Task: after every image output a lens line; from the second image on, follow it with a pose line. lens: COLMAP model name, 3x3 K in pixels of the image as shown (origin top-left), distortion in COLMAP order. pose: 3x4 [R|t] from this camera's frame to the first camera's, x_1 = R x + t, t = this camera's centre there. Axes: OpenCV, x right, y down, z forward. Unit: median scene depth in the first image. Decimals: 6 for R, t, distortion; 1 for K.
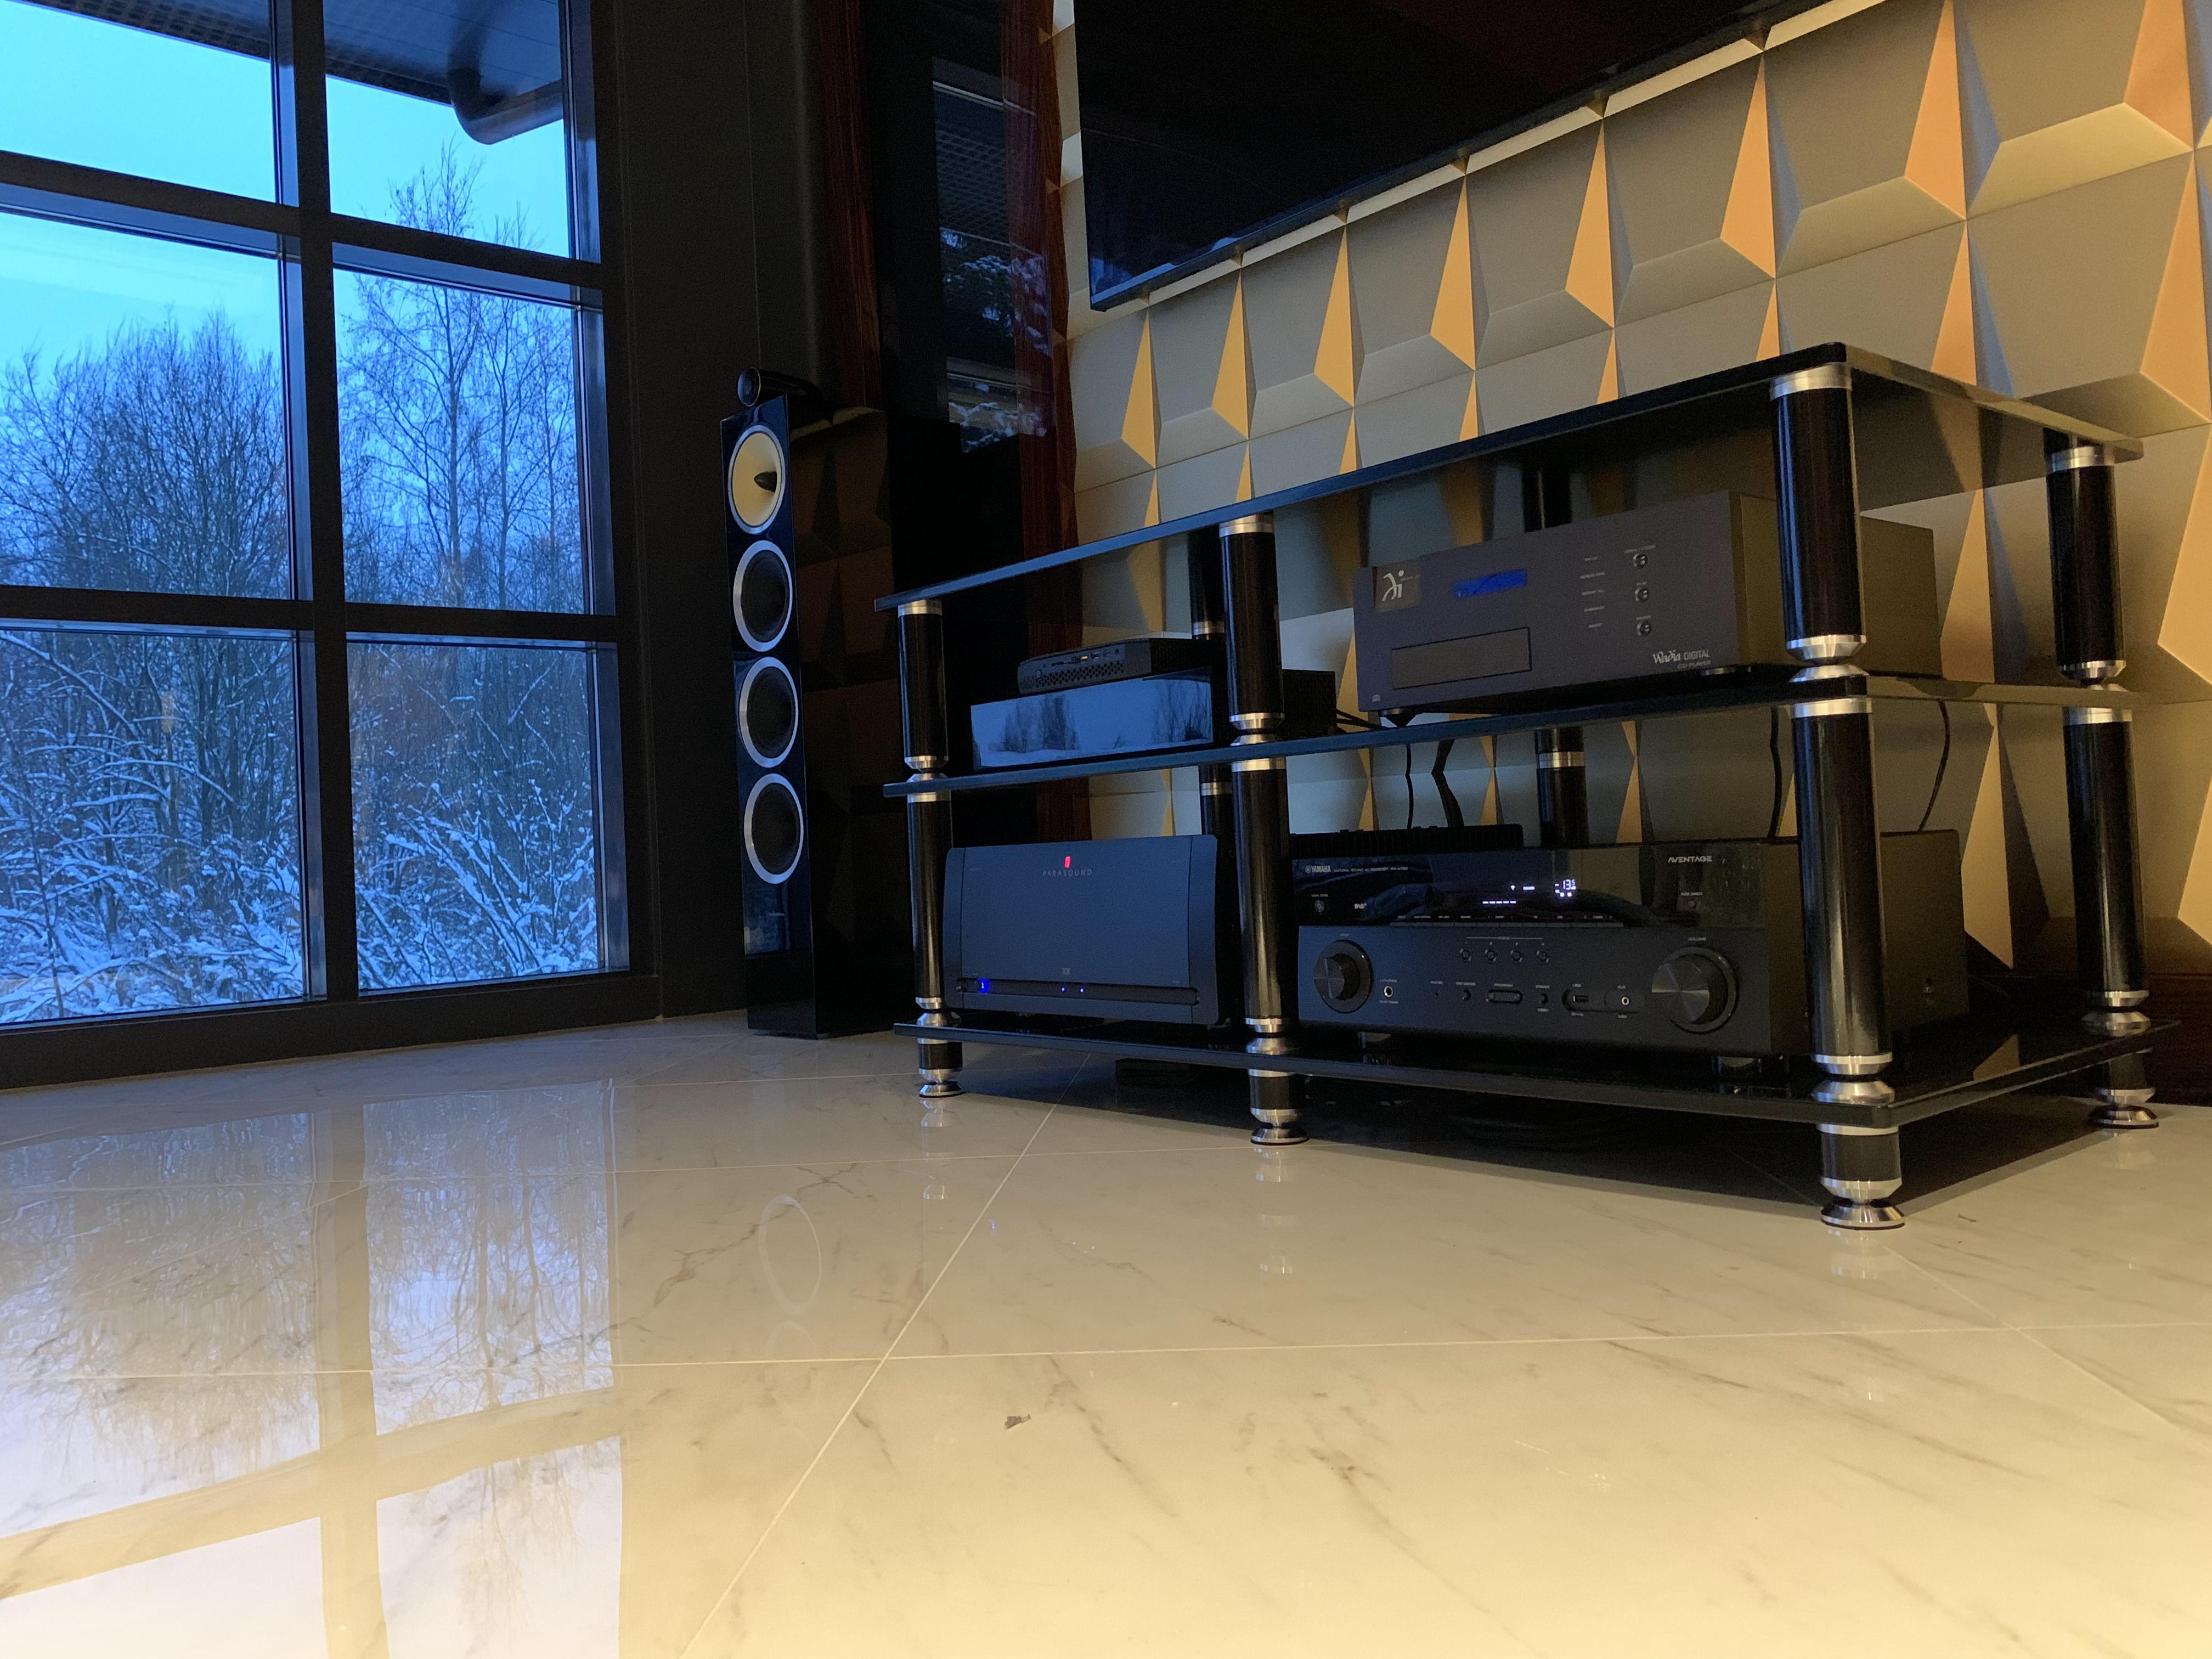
lens RADIAL K [[1671.3, 0, 1106.0], [0, 1671.3, 829.5], [0, 0, 1]] dist [0.074756, -0.121424]
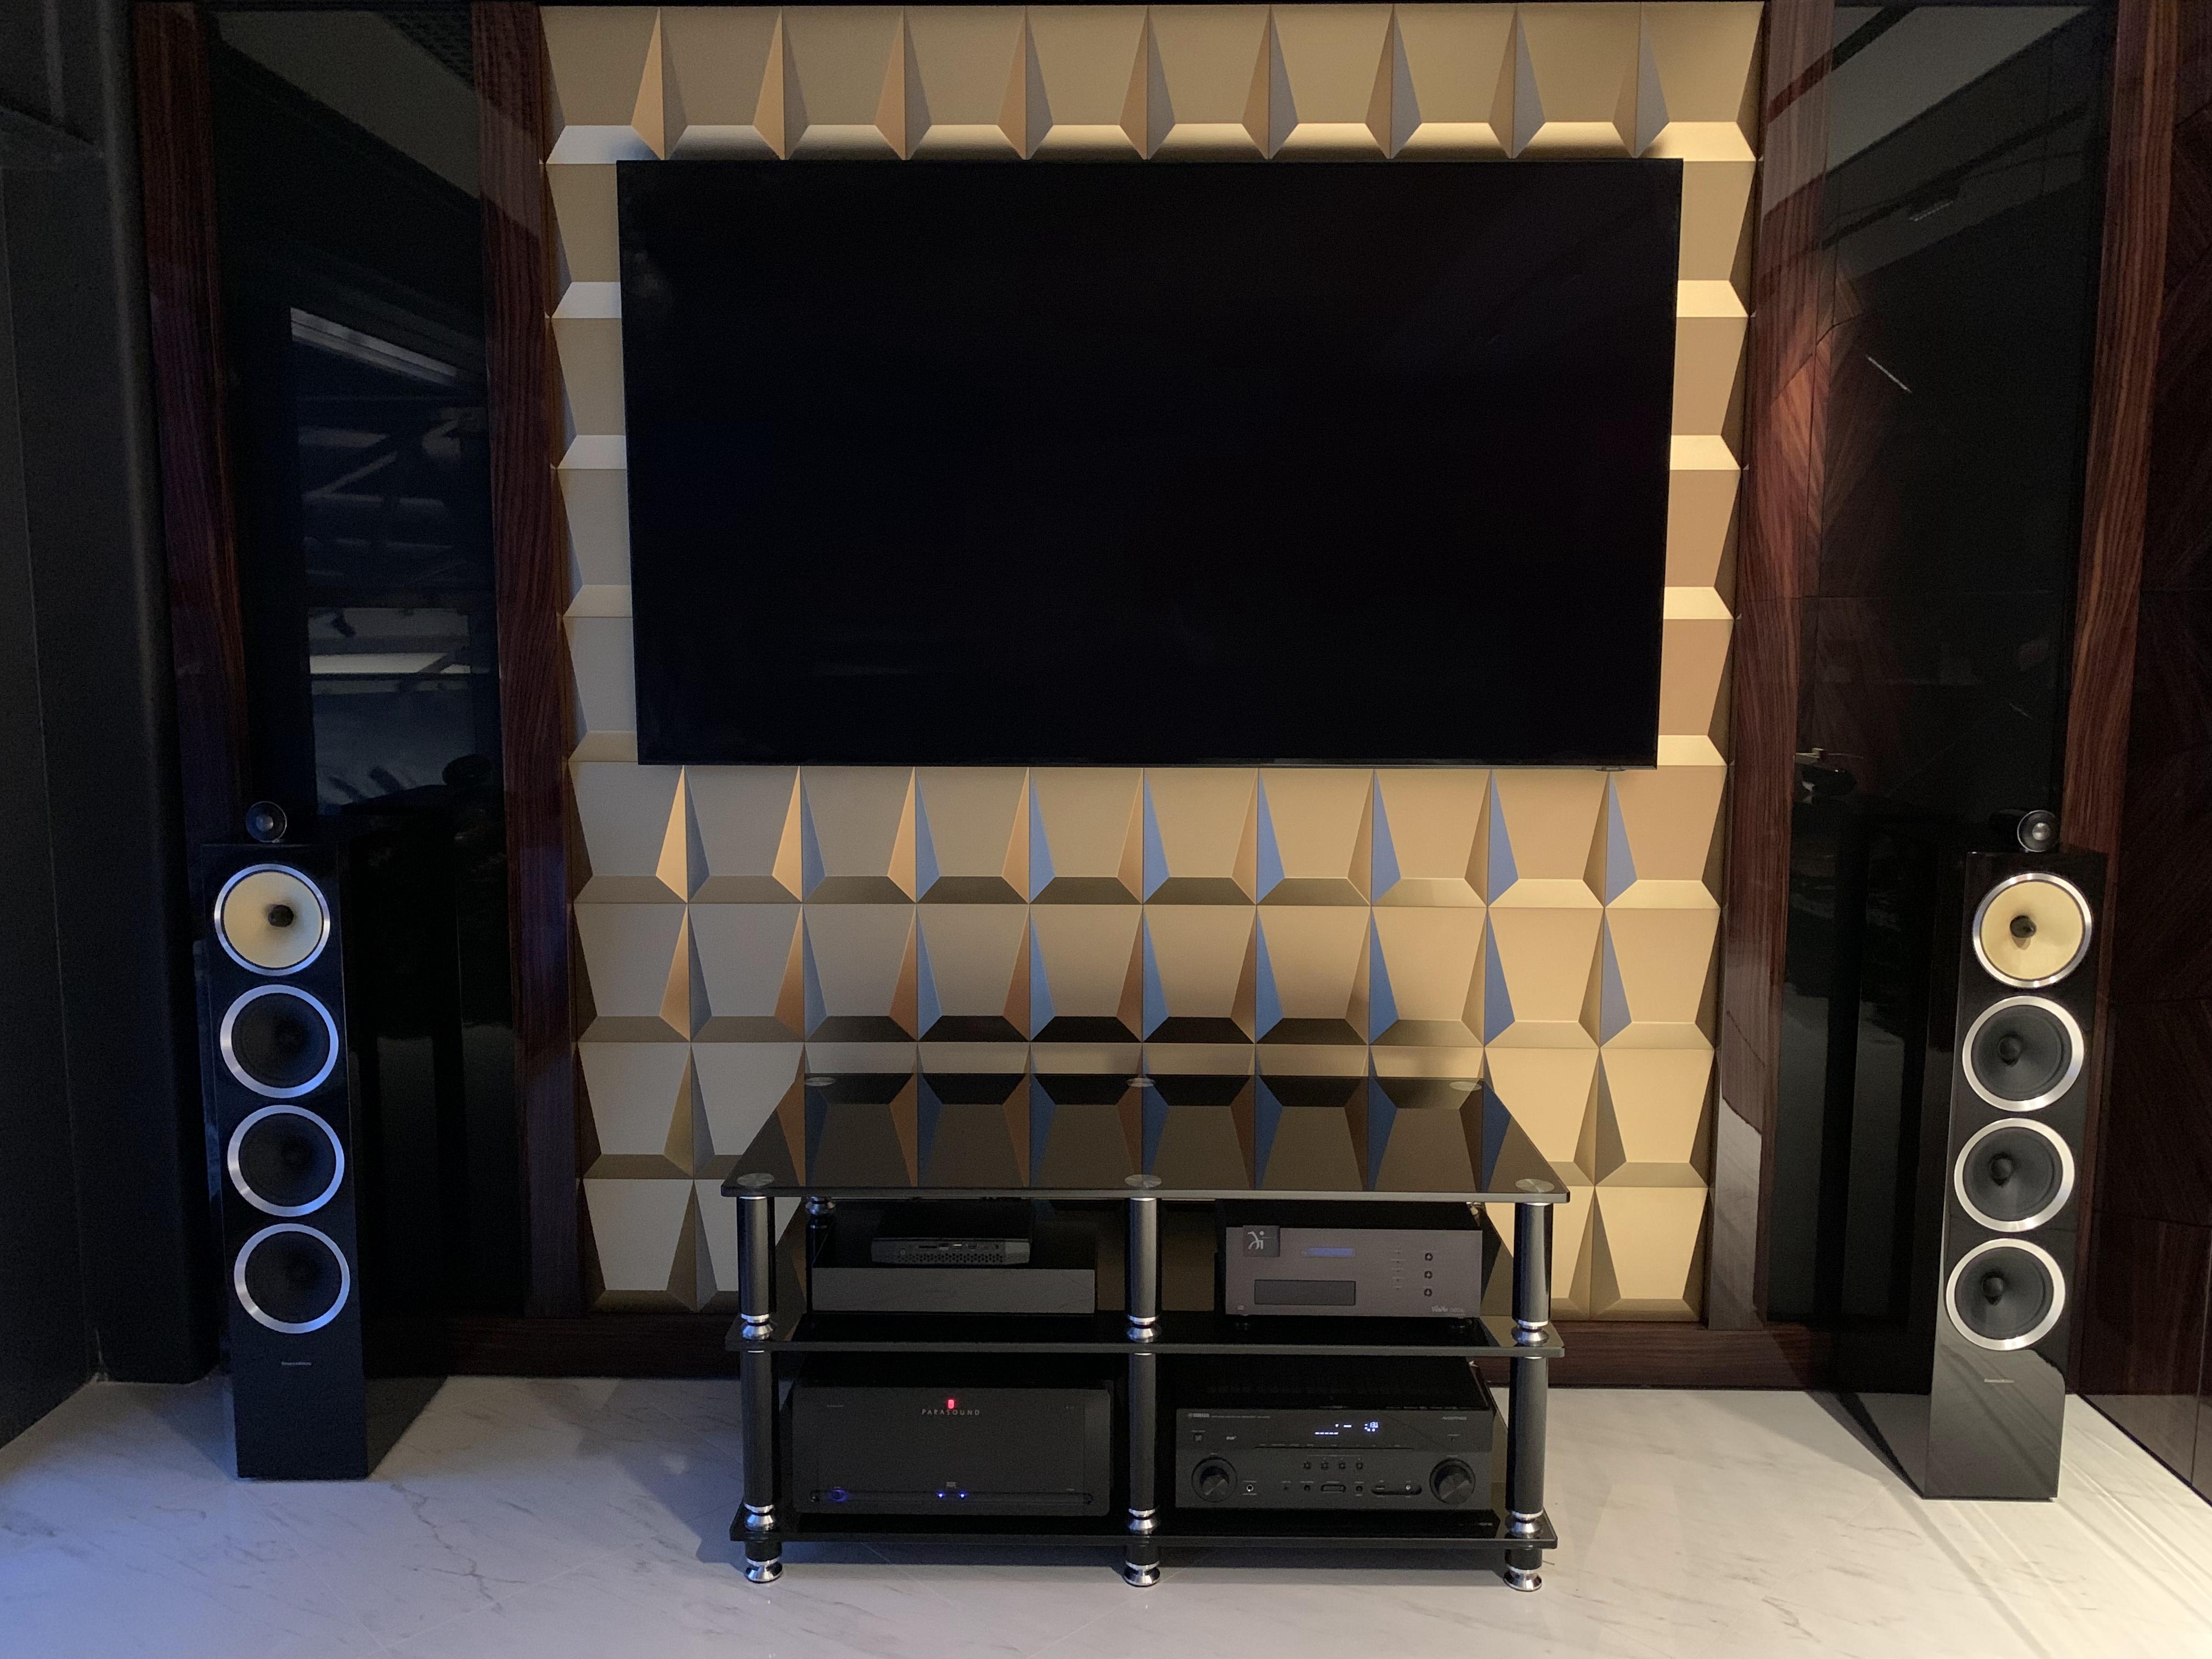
lens RADIAL K [[1675.2, 0, 1106.0], [0, 1675.2, 829.5], [0, 0, 1]] dist [0.040624, -0.049406]
pose [[0.655050, -0.045234, 0.754231, -0.604842], [-0.052593, 0.993056, 0.105234, -0.377627], [-0.753753, -0.108601, 0.648122, 0.061924]]
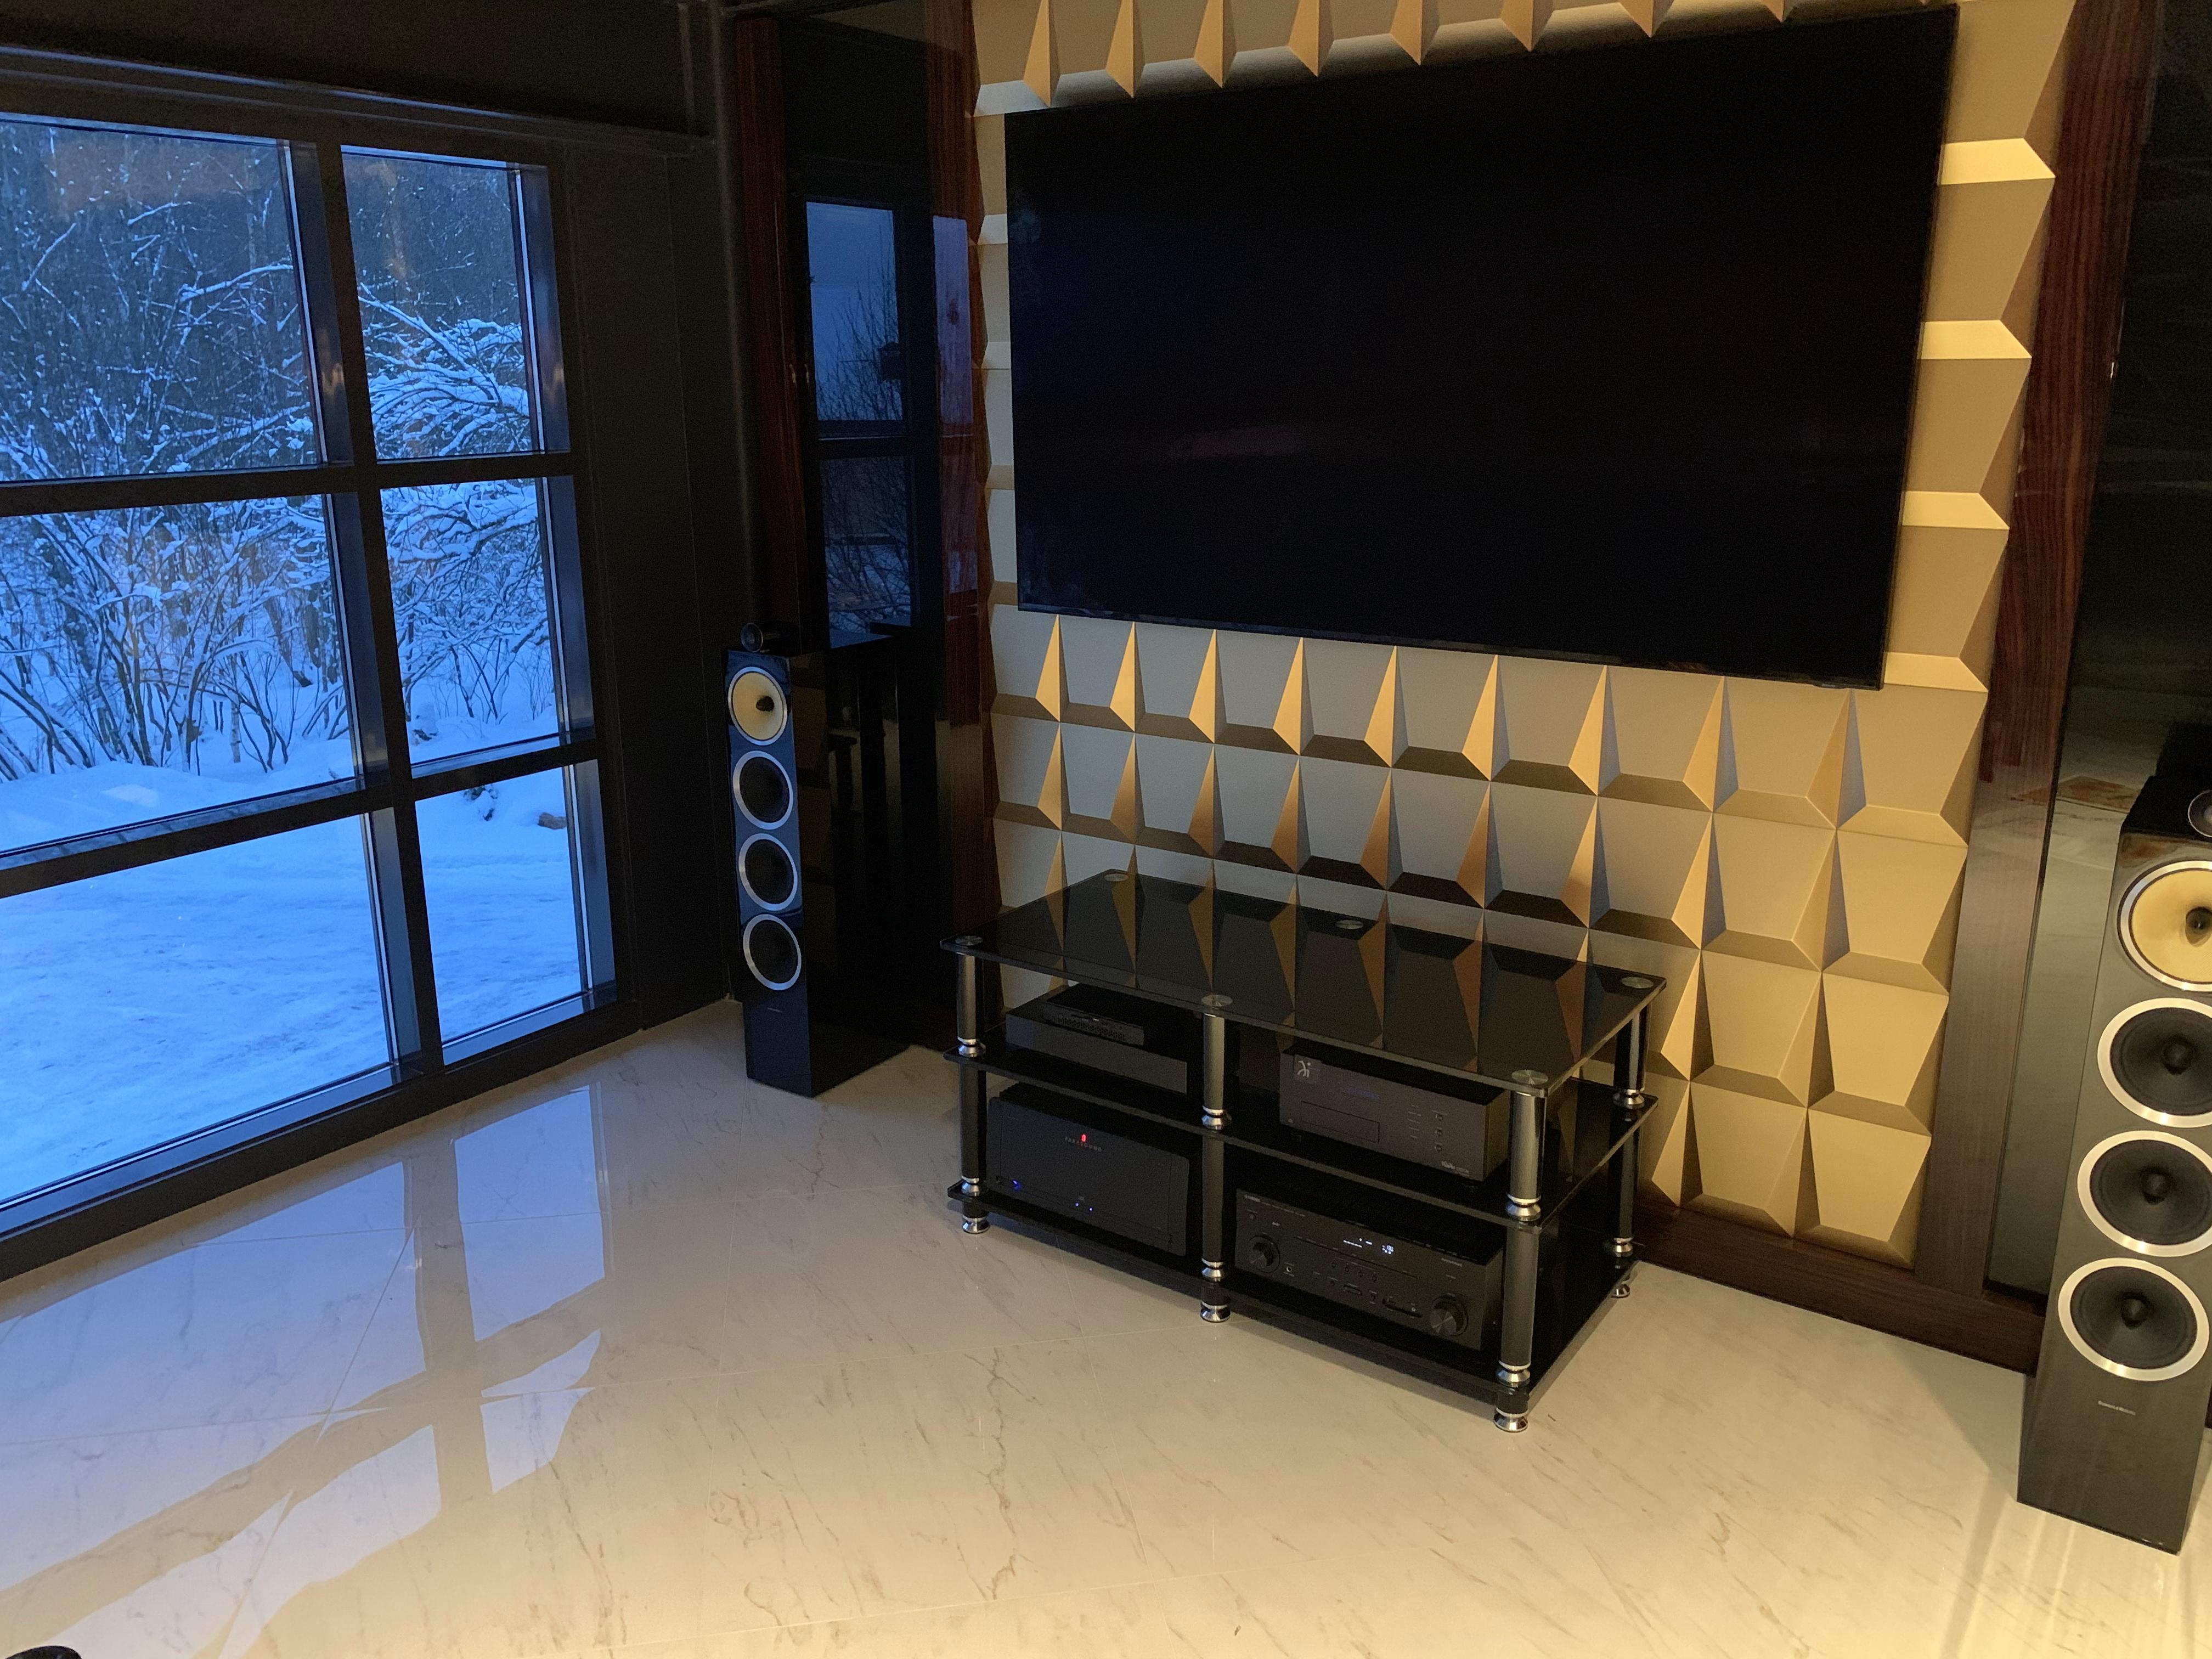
lens RADIAL K [[1671.3, 0, 1106.0], [0, 1671.3, 829.5], [0, 0, 1]] dist [0.074756, -0.121424]
pose [[0.968280, -0.022382, 0.248863, -0.272339], [-0.047340, 0.961509, 0.270664, -0.486191], [-0.245342, -0.273859, 0.929951, -0.327710]]
